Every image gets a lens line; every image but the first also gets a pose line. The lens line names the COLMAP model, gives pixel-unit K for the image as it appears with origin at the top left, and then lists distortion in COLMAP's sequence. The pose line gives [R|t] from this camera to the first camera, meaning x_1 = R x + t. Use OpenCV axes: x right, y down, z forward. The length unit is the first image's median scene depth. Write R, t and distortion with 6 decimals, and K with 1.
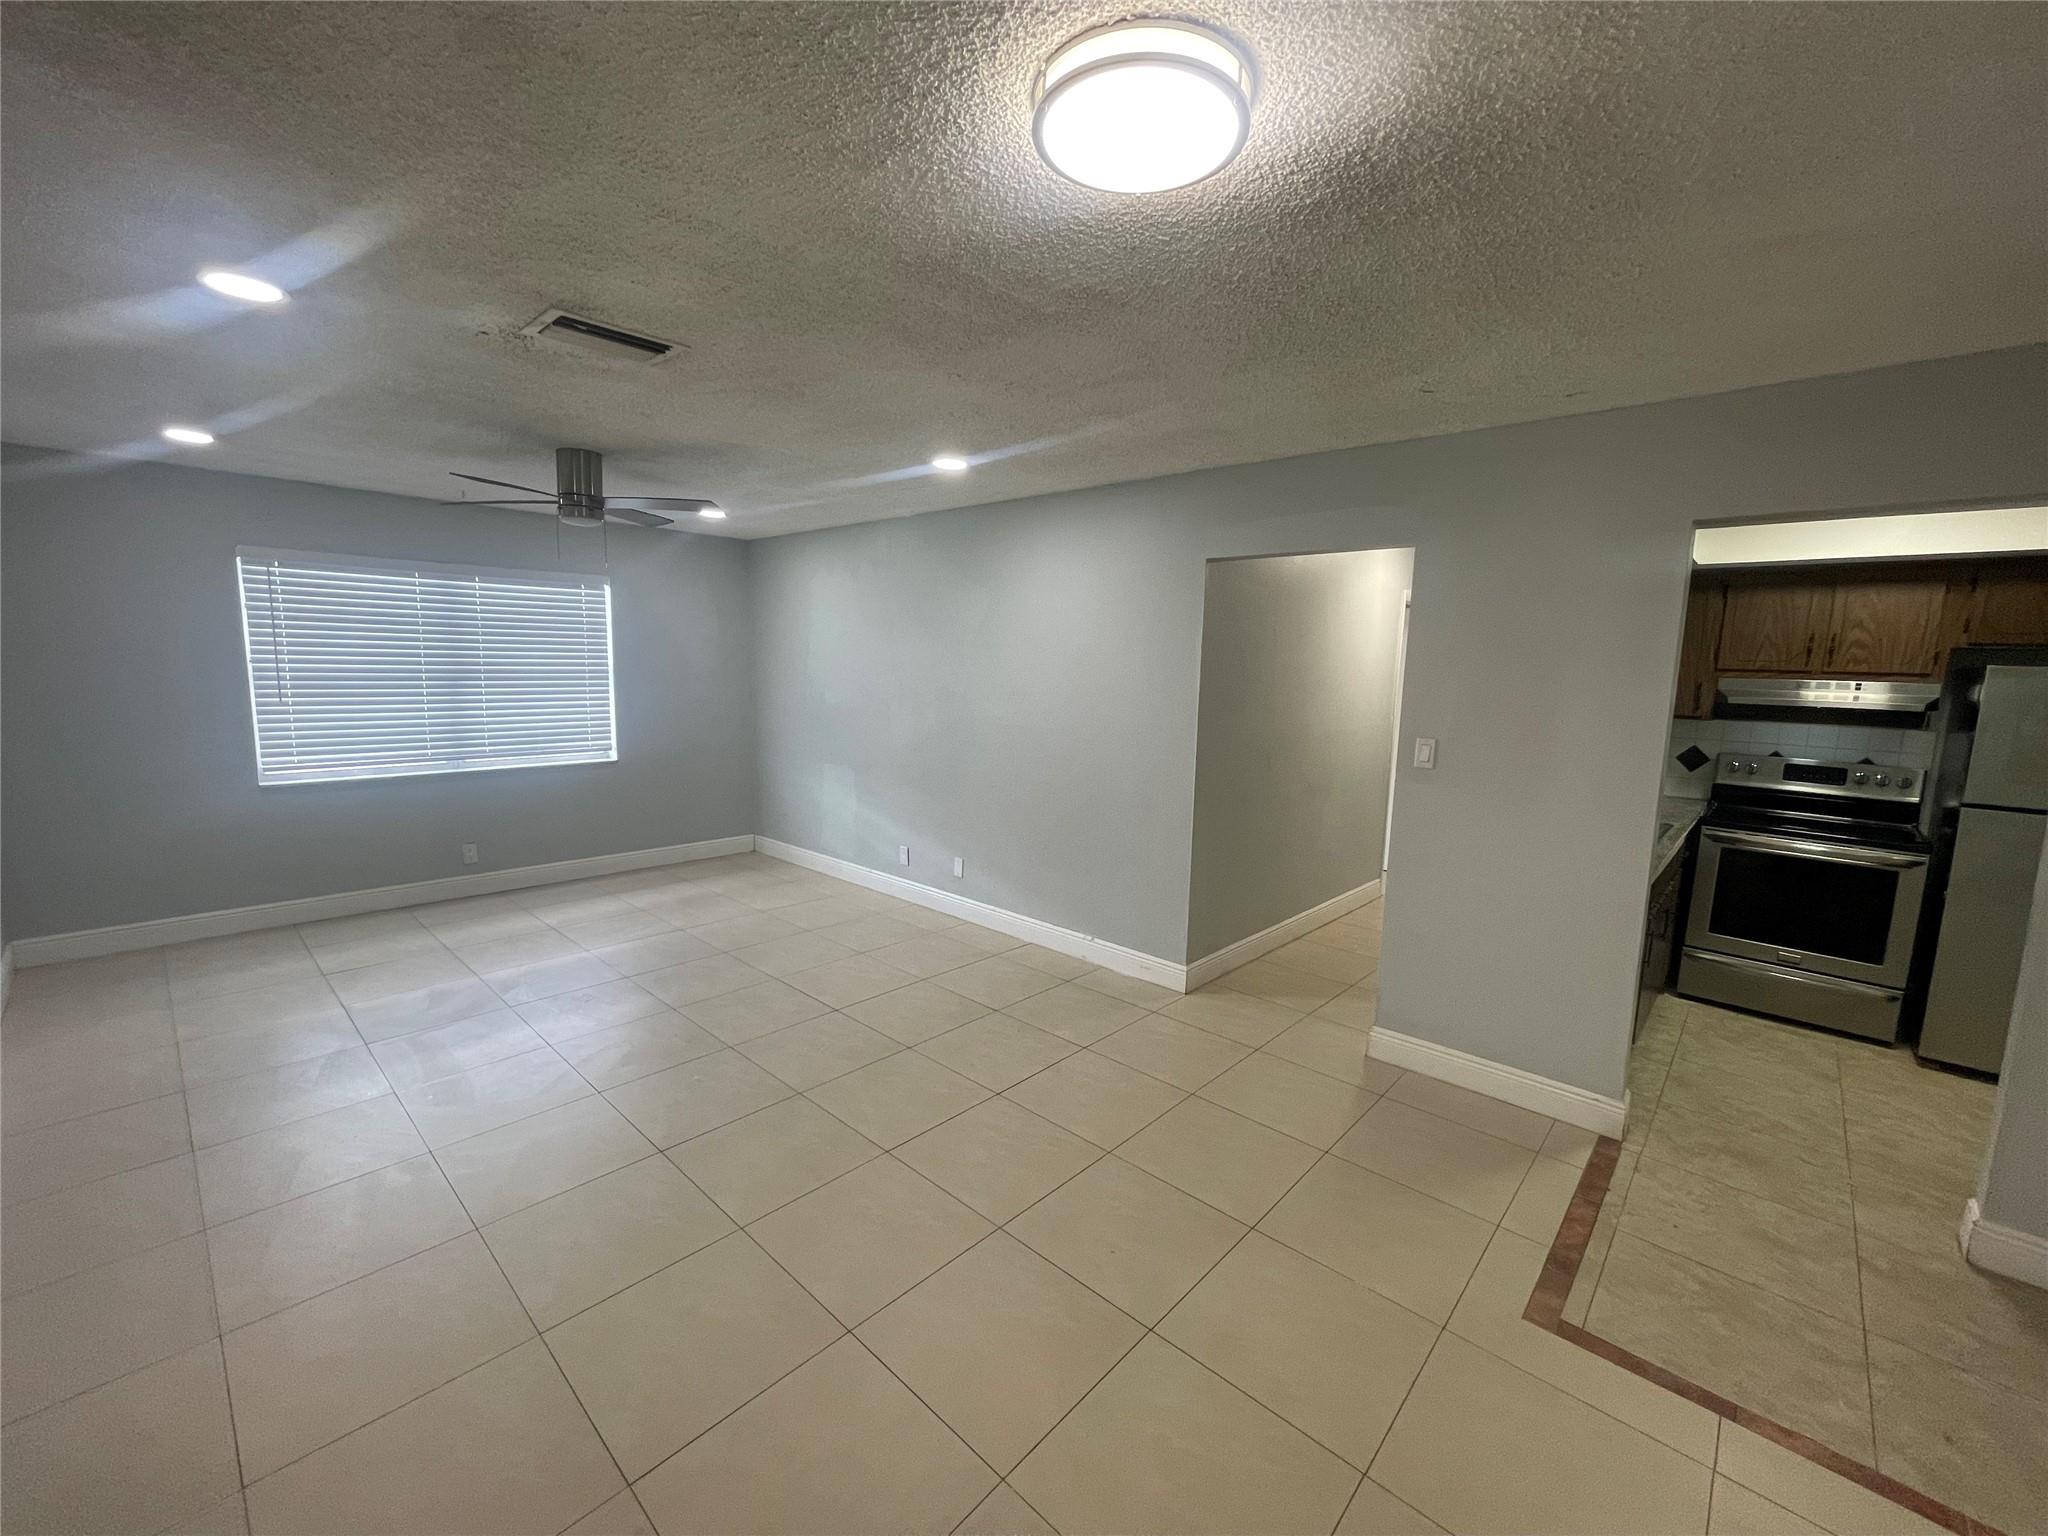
lens RADIAL K [[830.4, 0, 1018.7], [0, 830.4, 772.8], [0, 0, 1]] dist [0.005768, 0.000028]
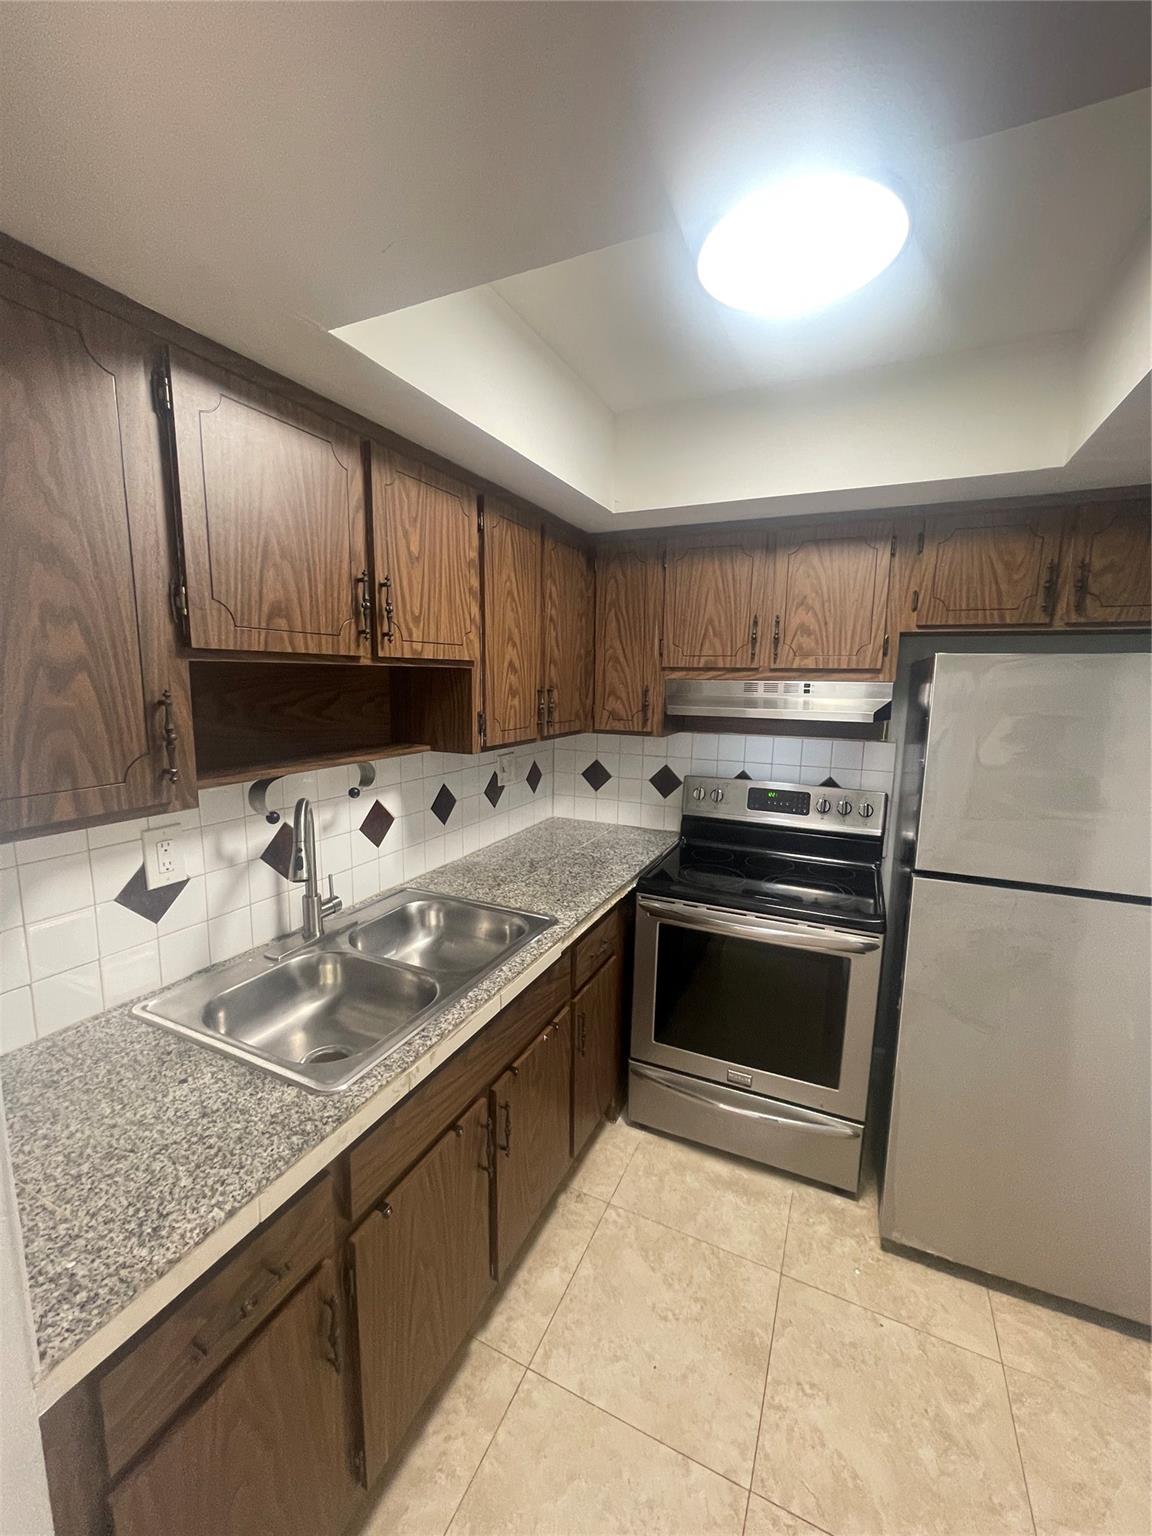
lens RADIAL K [[622.8, 0, 573.2], [0, 622.8, 770.5], [0, 0, 1]] dist [0.005768, 0.000028]
pose [[0.951890, -0.061334, 0.300238, 0.666006], [0.054463, 0.998028, 0.031210, -0.061993], [-0.301560, -0.013356, 0.953354, 0.560855]]
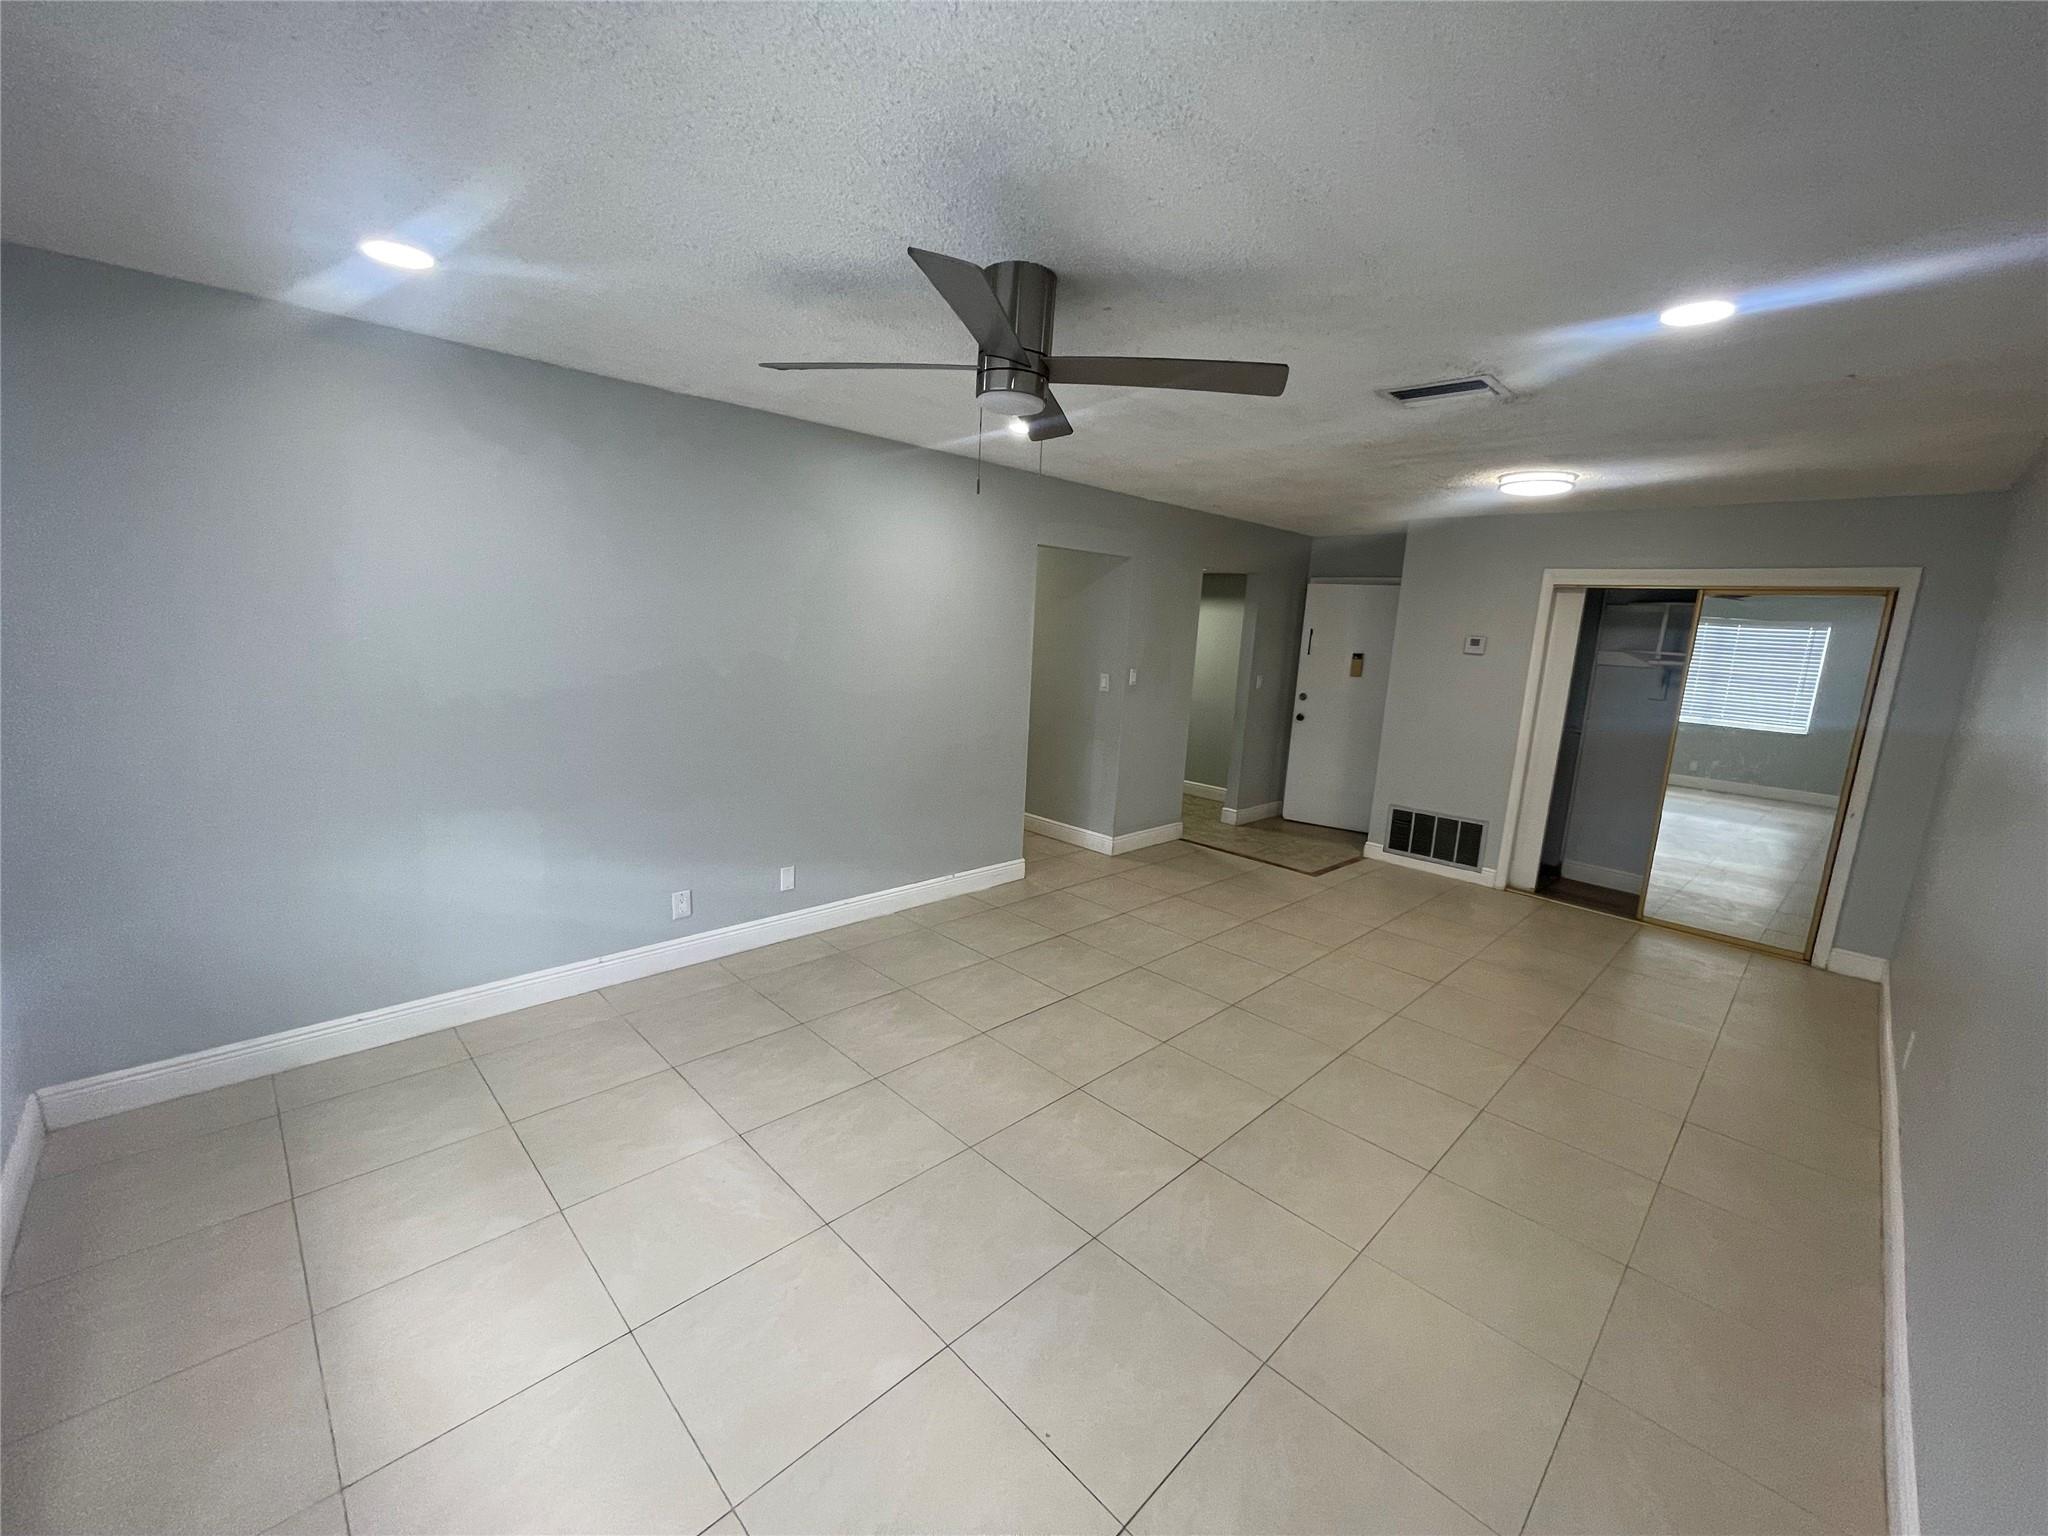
lens RADIAL K [[837.1, 0, 1013.7], [0, 837.1, 764.2], [0, 0, 1]] dist [0.000708, 0.004803]
pose [[0.050920, -0.200497, 0.978370, -1.129080], [0.085970, 0.976885, 0.195718, -0.185035], [-0.994996, 0.074144, 0.066980, 0.961339]]
